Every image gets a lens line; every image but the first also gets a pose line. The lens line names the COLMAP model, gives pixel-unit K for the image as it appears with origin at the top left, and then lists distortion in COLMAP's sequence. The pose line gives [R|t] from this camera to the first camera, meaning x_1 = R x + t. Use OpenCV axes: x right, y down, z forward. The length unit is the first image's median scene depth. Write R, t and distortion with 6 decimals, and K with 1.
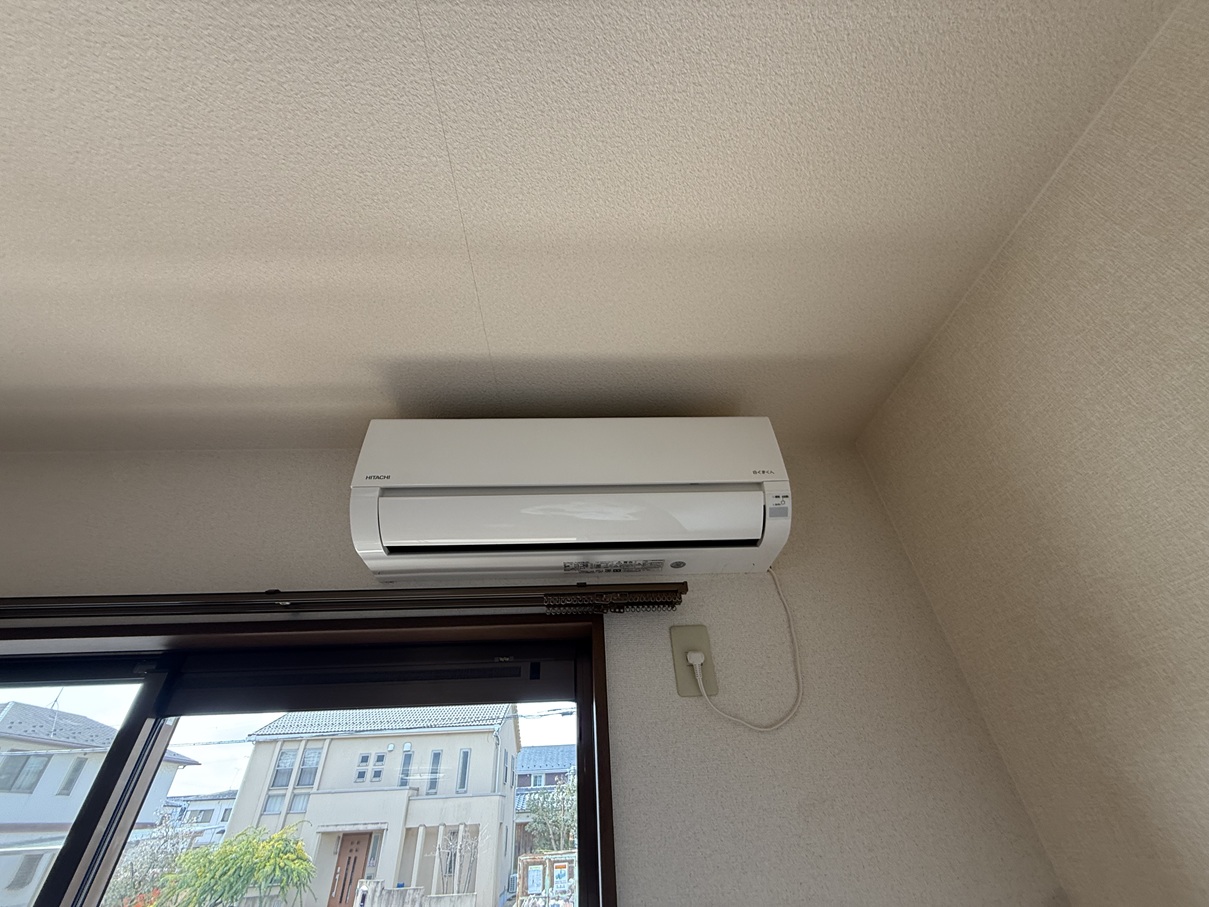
lens RADIAL K [[482.9, 0, 599.2], [0, 482.9, 452.8], [0, 0, 1]] dist [-0.002753, -0.000227]
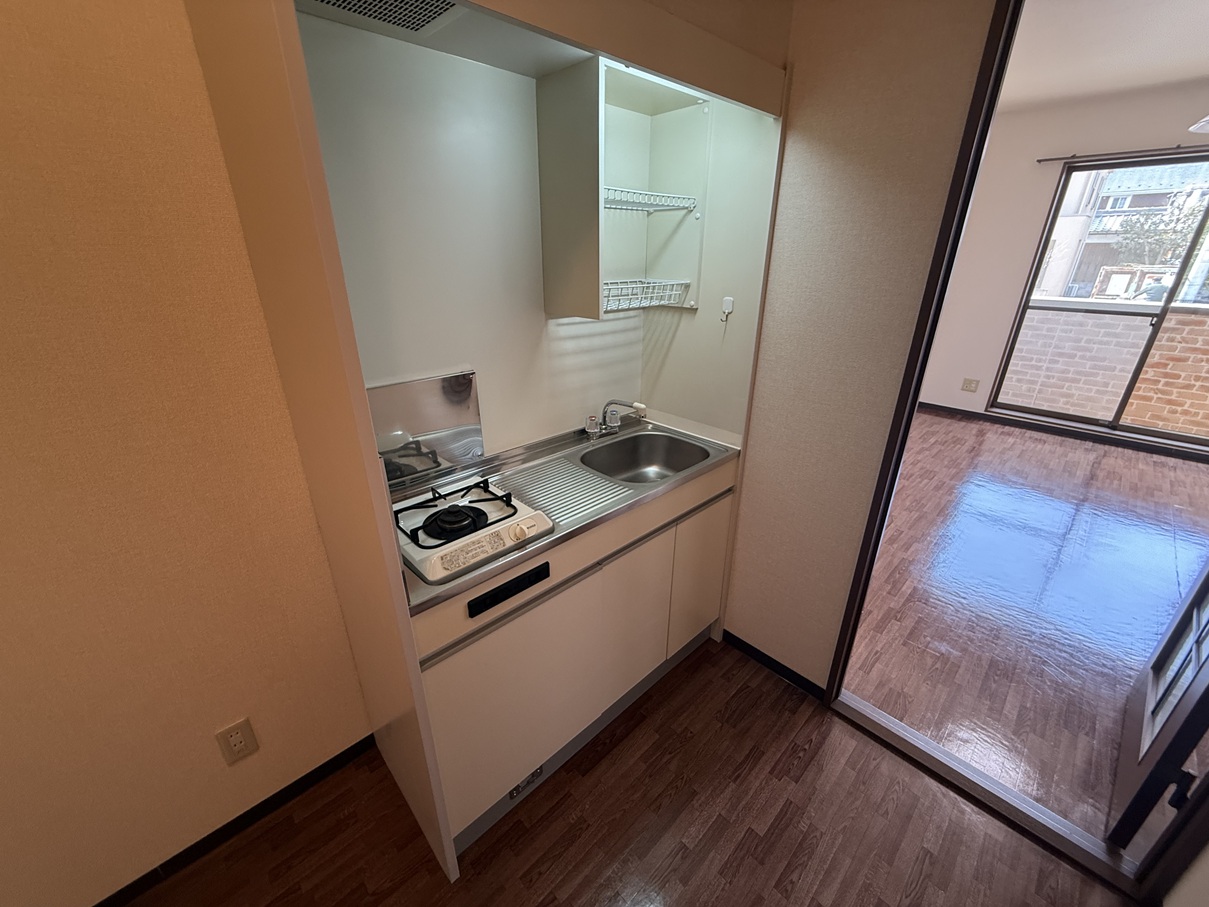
lens RADIAL K [[482.9, 0, 599.2], [0, 482.9, 452.8], [0, 0, 1]] dist [-0.002753, -0.000227]
pose [[0.665121, 0.328241, -0.670725, -0.050595], [0.429095, 0.567107, 0.703041, -0.156056], [0.611140, -0.755412, 0.236348, -0.241021]]
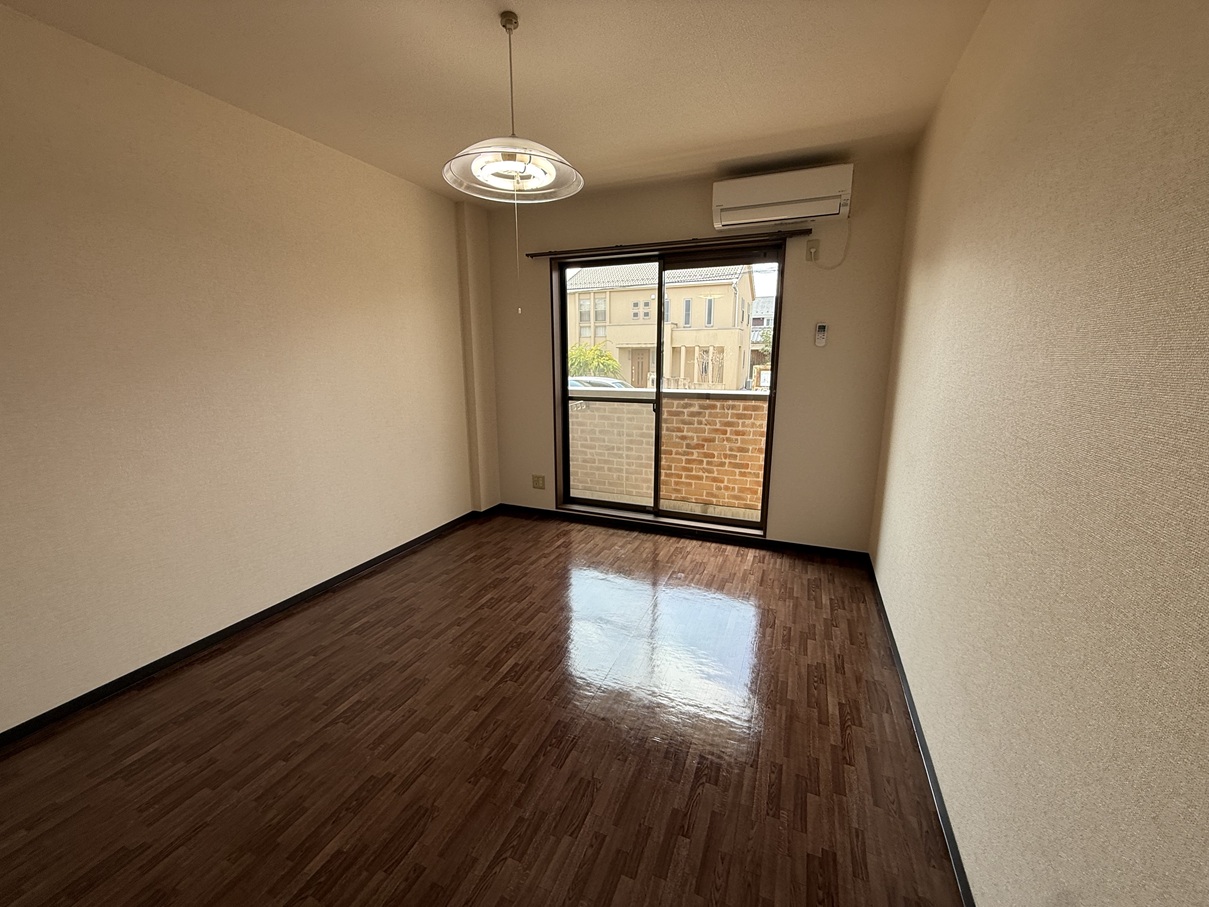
lens RADIAL K [[482.9, 0, 599.2], [0, 482.9, 452.8], [0, 0, 1]] dist [-0.002753, -0.000227]
pose [[0.906437, 0.122566, -0.404165, 0.020813], [0.224759, 0.670209, 0.707321, -0.075232], [0.357569, -0.731982, 0.579955, -0.141512]]
